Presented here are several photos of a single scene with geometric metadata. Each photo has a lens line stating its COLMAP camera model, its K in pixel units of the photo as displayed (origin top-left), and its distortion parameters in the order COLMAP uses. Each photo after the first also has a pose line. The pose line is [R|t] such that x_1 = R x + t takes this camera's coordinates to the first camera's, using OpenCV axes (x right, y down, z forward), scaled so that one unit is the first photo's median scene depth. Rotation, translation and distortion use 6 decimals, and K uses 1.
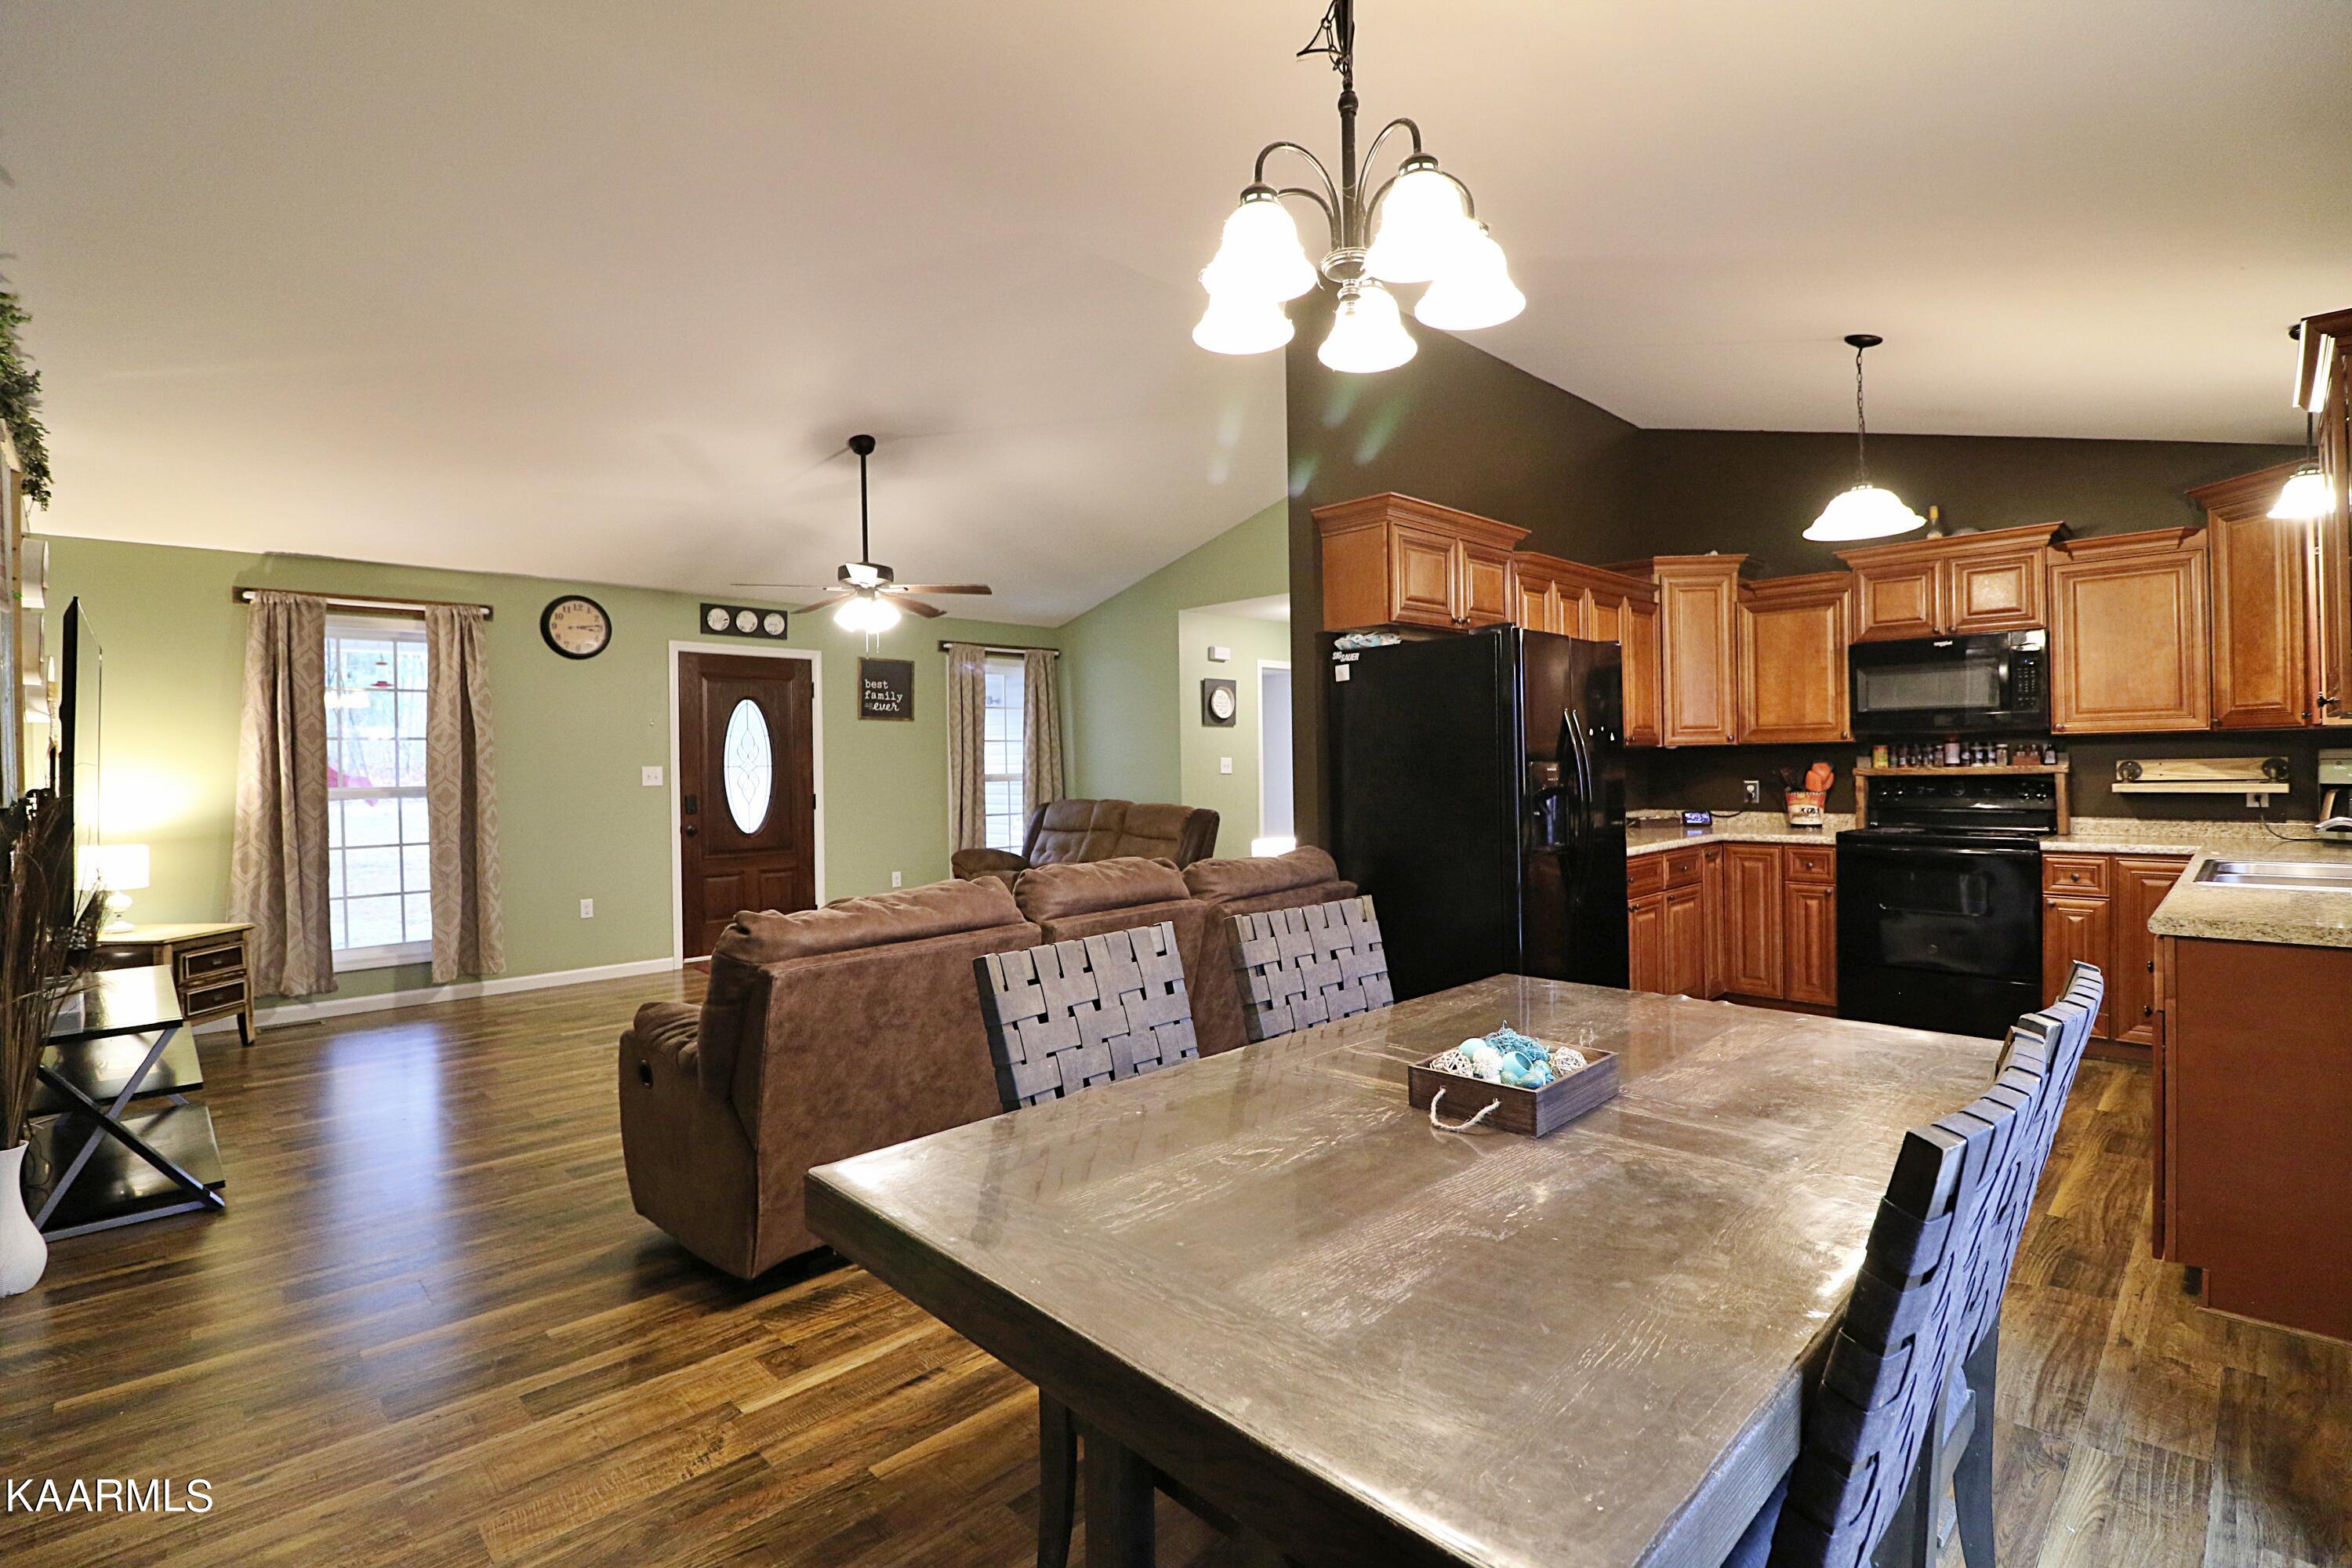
lens RADIAL K [[1074.4, 0, 1173.9], [0, 1074.4, 767.3], [0, 0, 1]] dist [-0.000013, -0.014106]
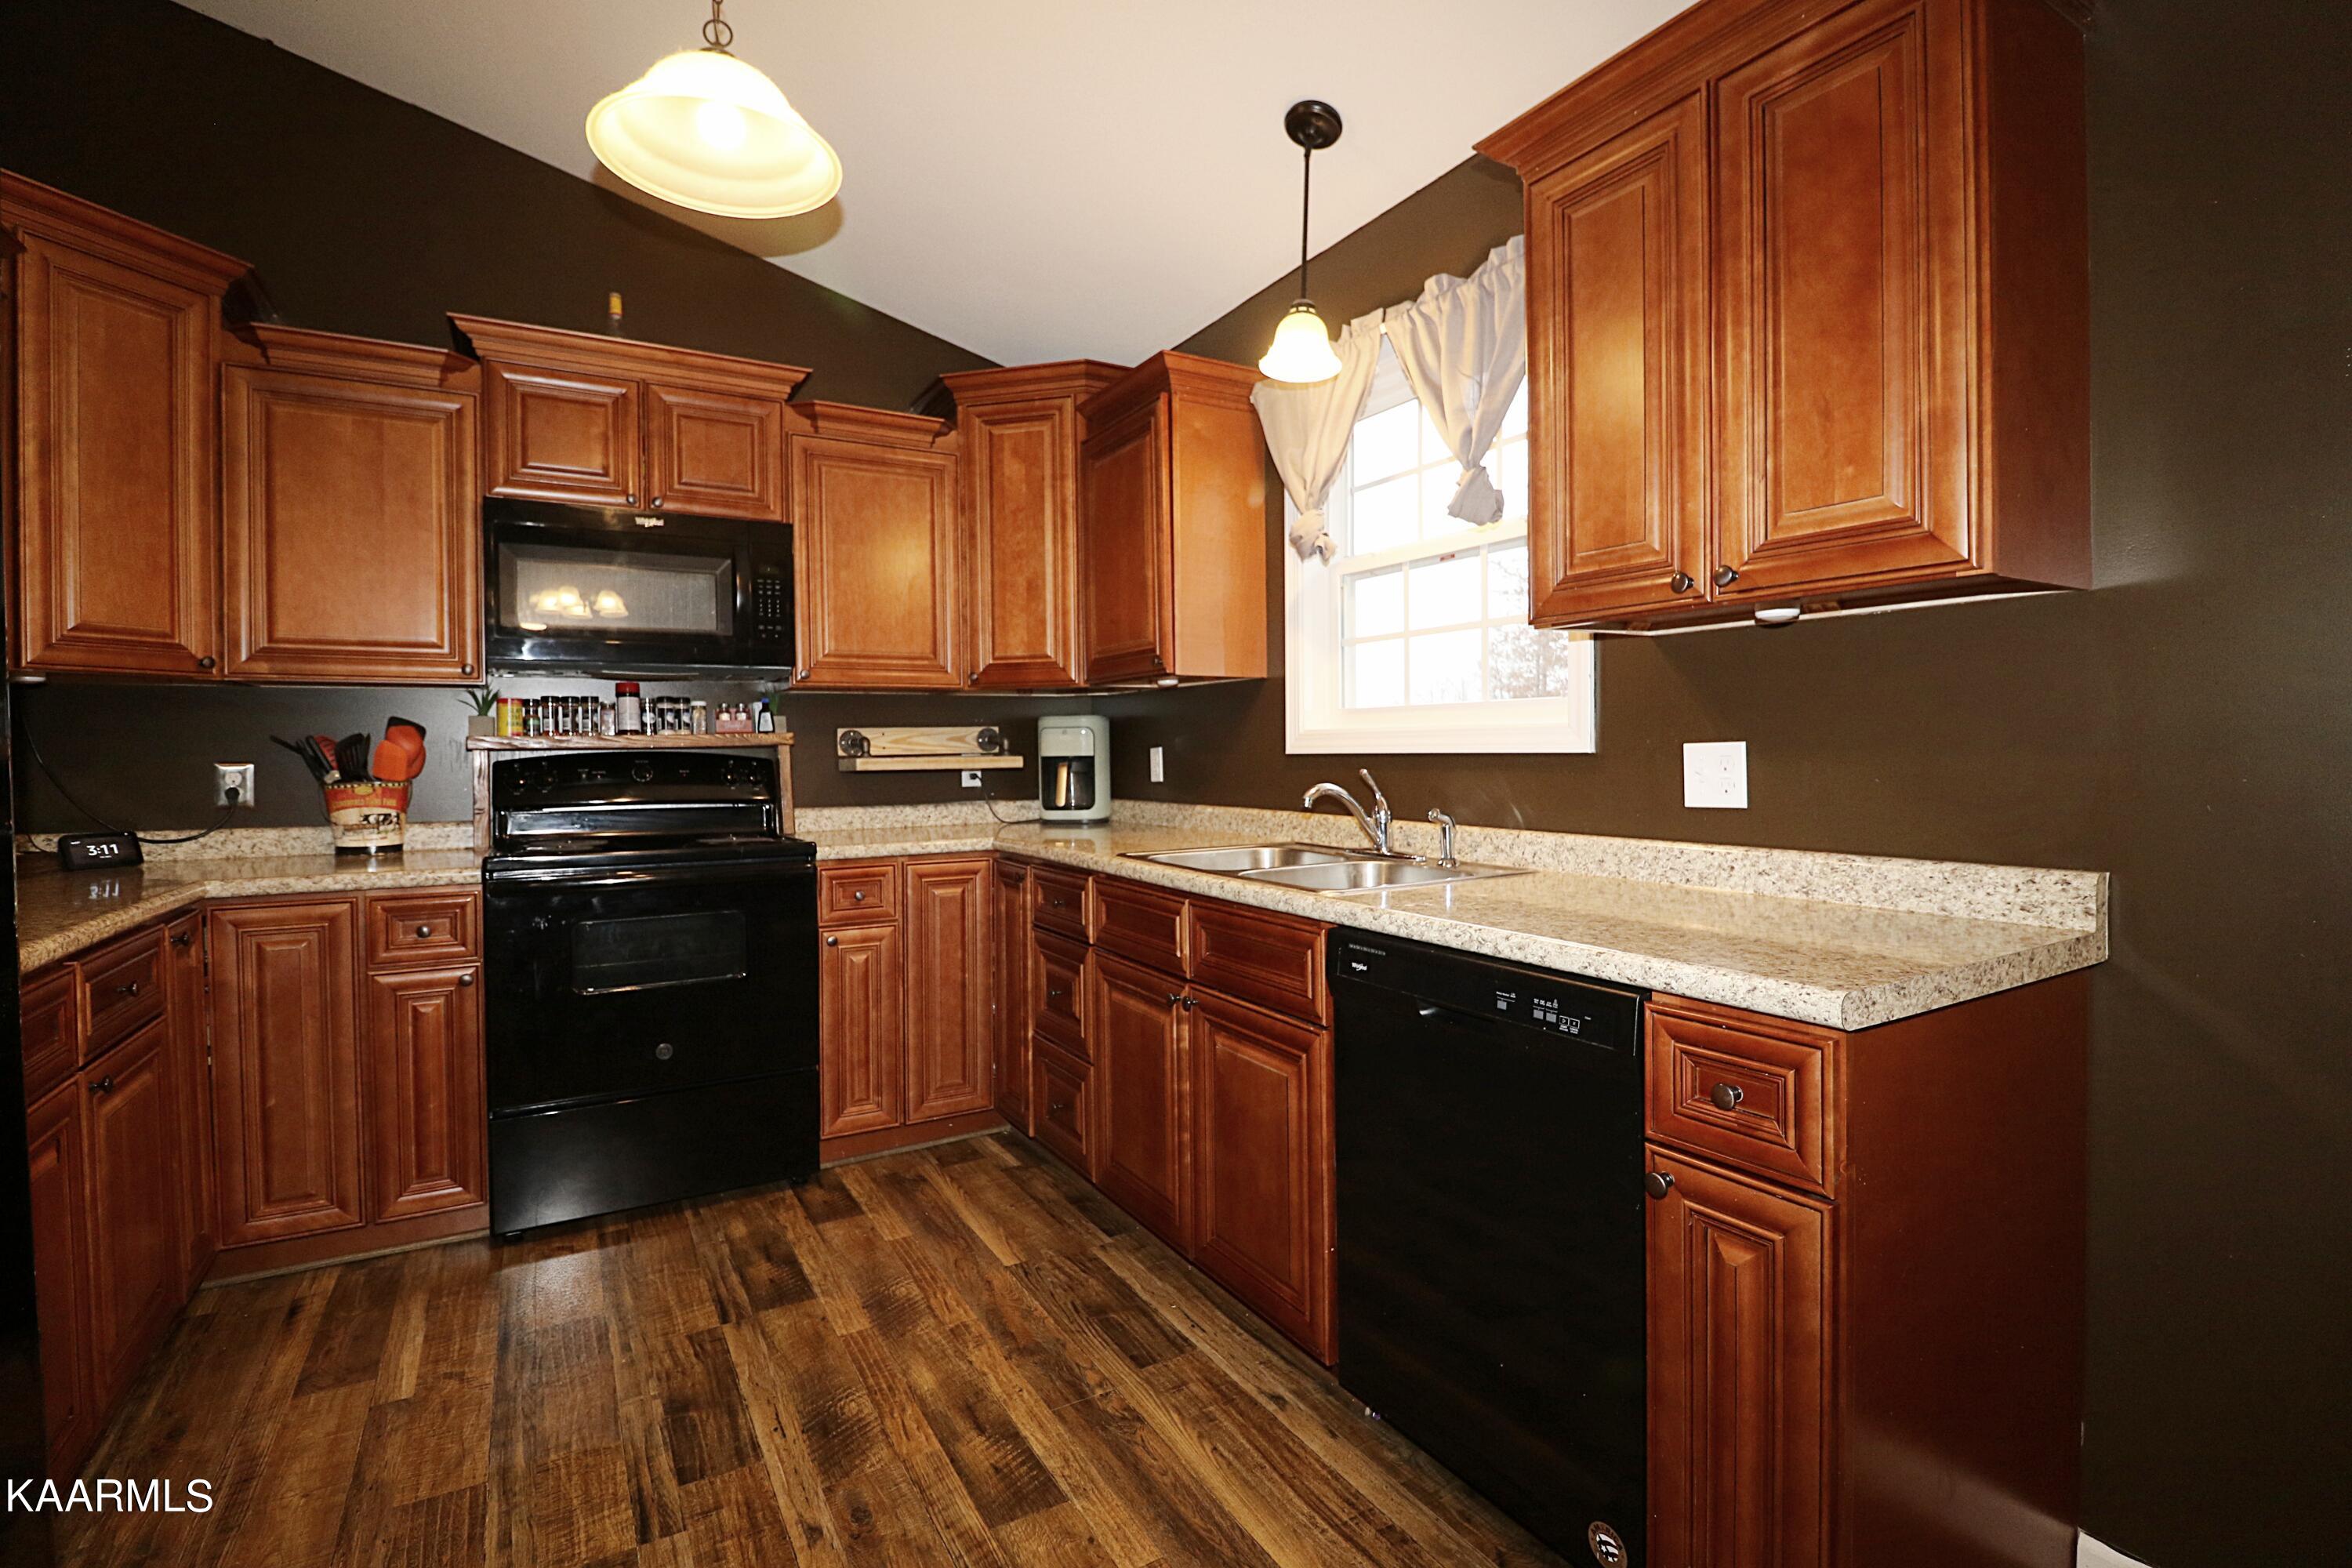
lens RADIAL K [[1082.8, 0, 1175.9], [0, 1082.8, 758.3], [0, 0, 1]] dist [0.000014, -0.014543]
pose [[0.233899, 0.008061, 0.972228, 0.185567], [0.010022, 0.999893, -0.010701, 0.021003], [-0.972209, 0.012246, 0.233793, 0.514354]]
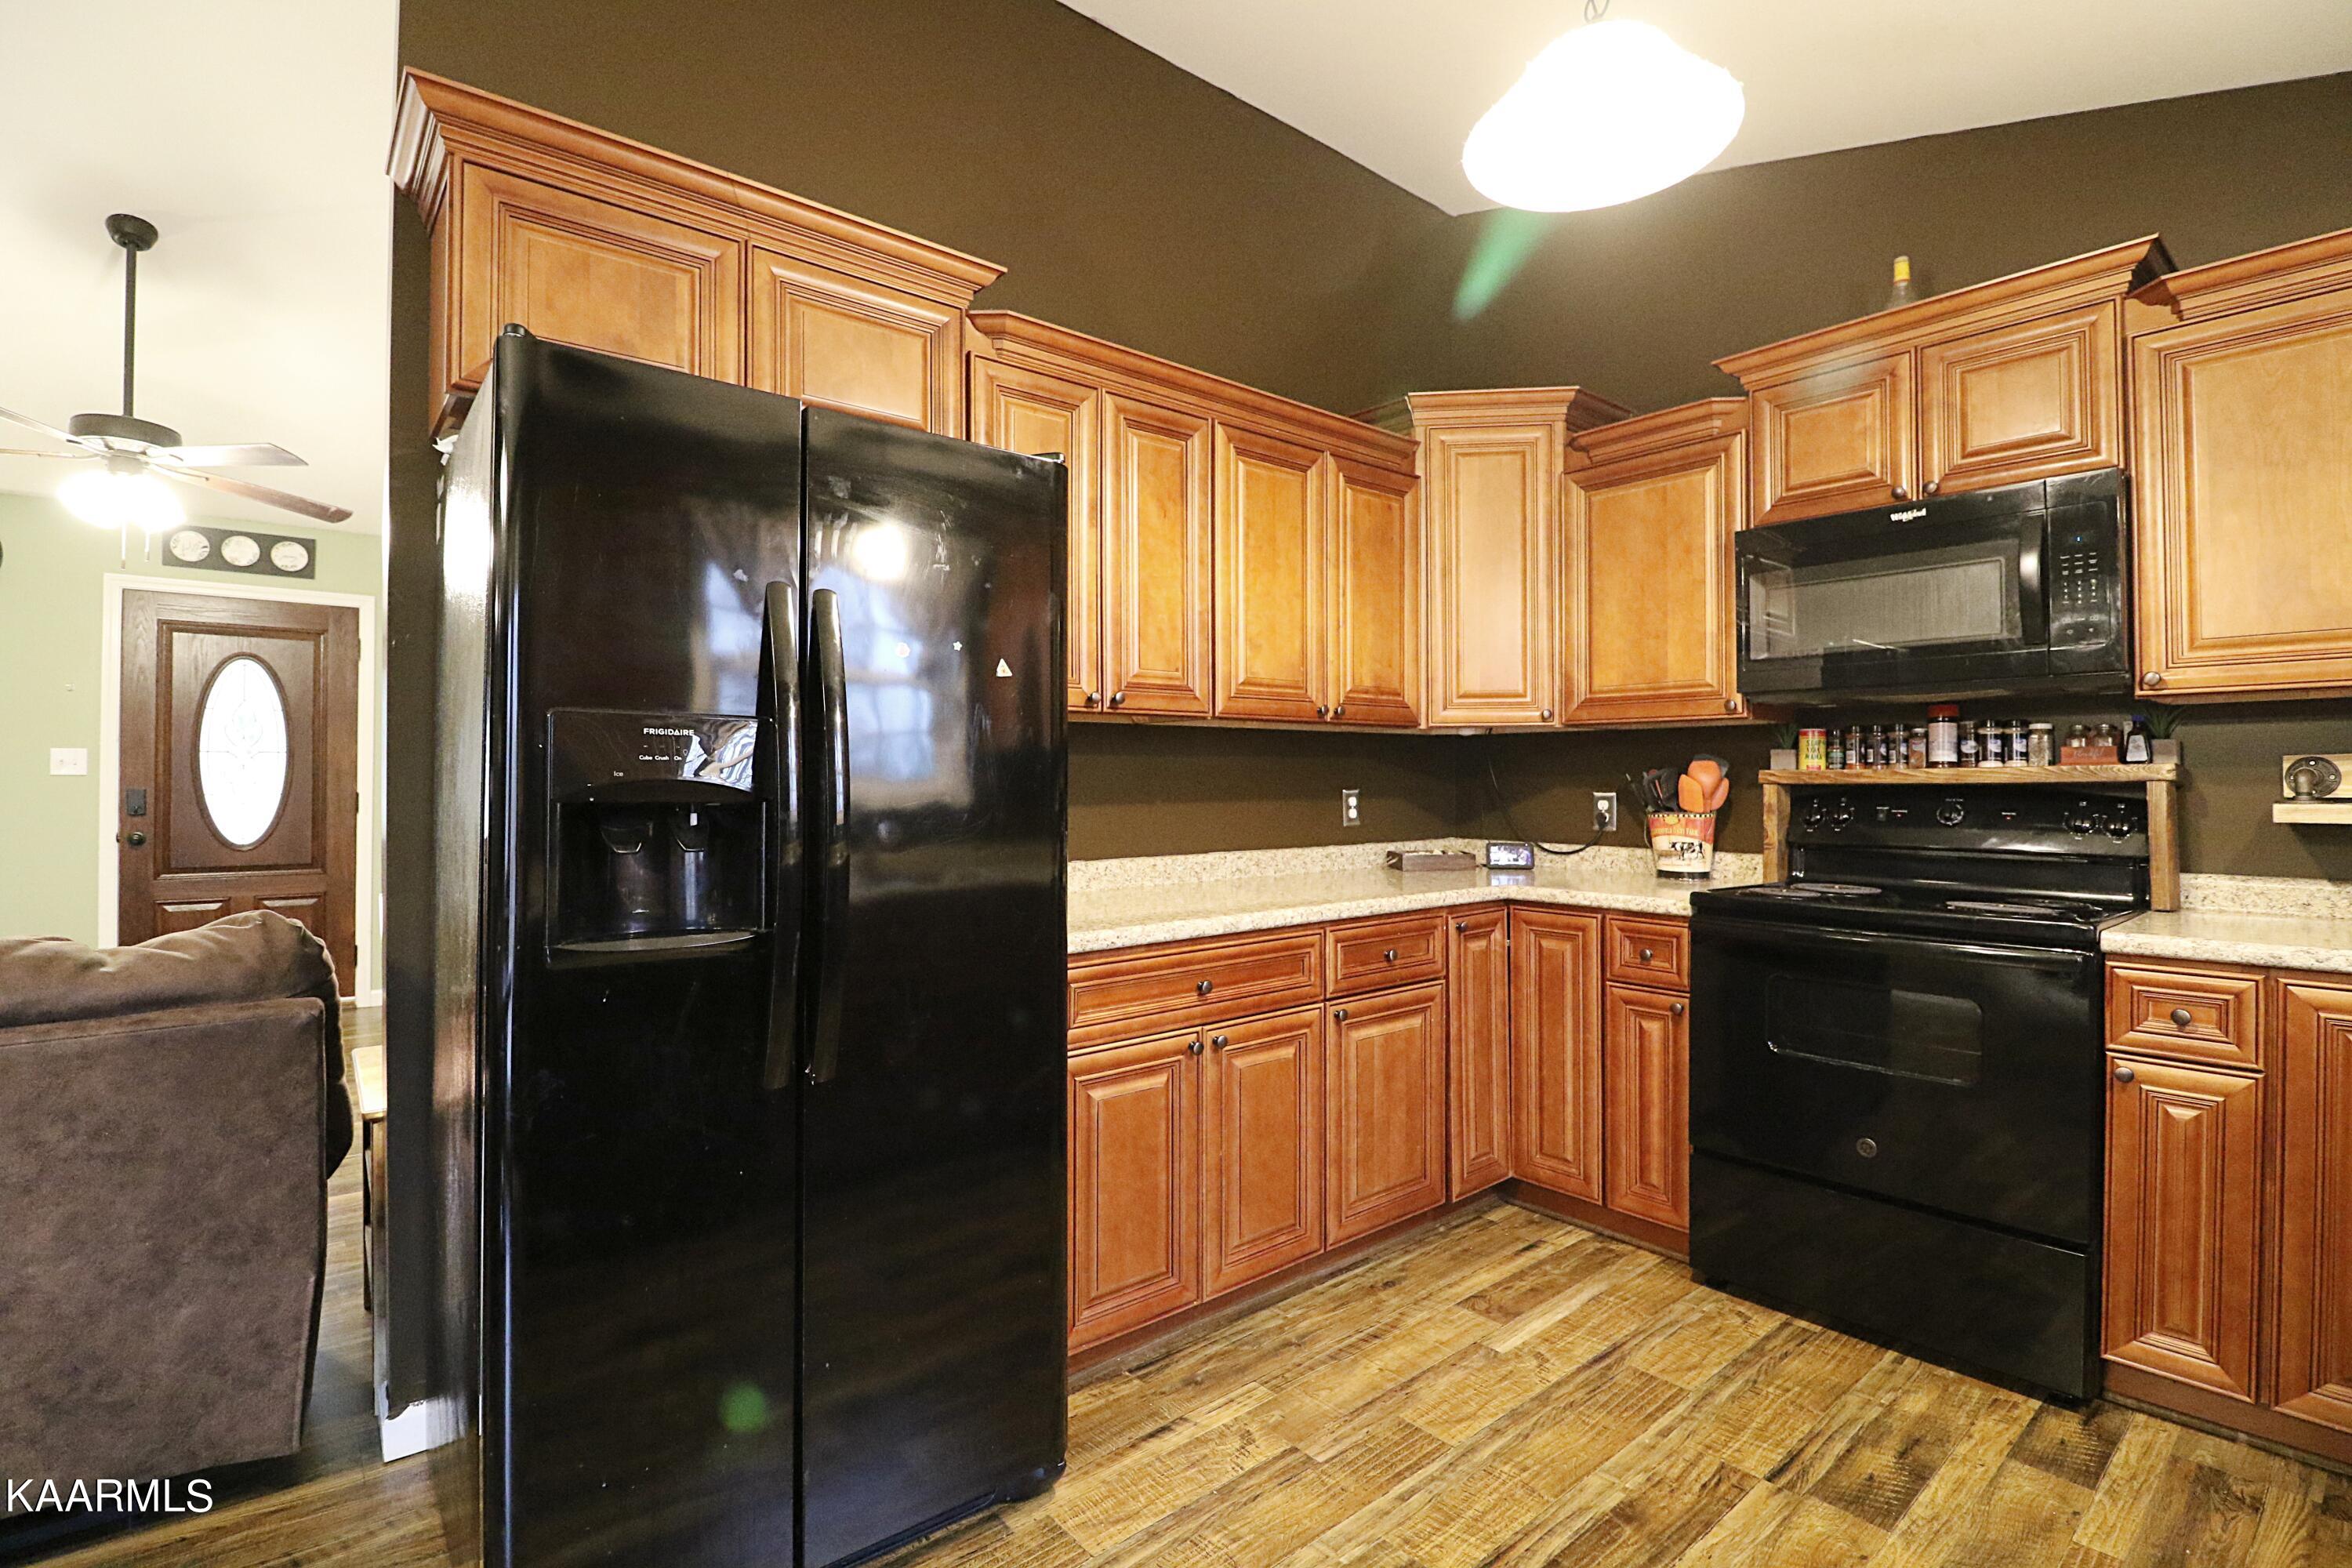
lens RADIAL K [[1084.0, 0, 1184.3], [0, 1084.0, 766.4], [0, 0, 1]] dist [0.000491, -0.013095]
pose [[0.997383, 0.015458, -0.070630, 0.373964], [-0.016511, 0.999761, -0.014338, 0.011404], [0.070391, 0.015466, 0.997400, 0.425801]]
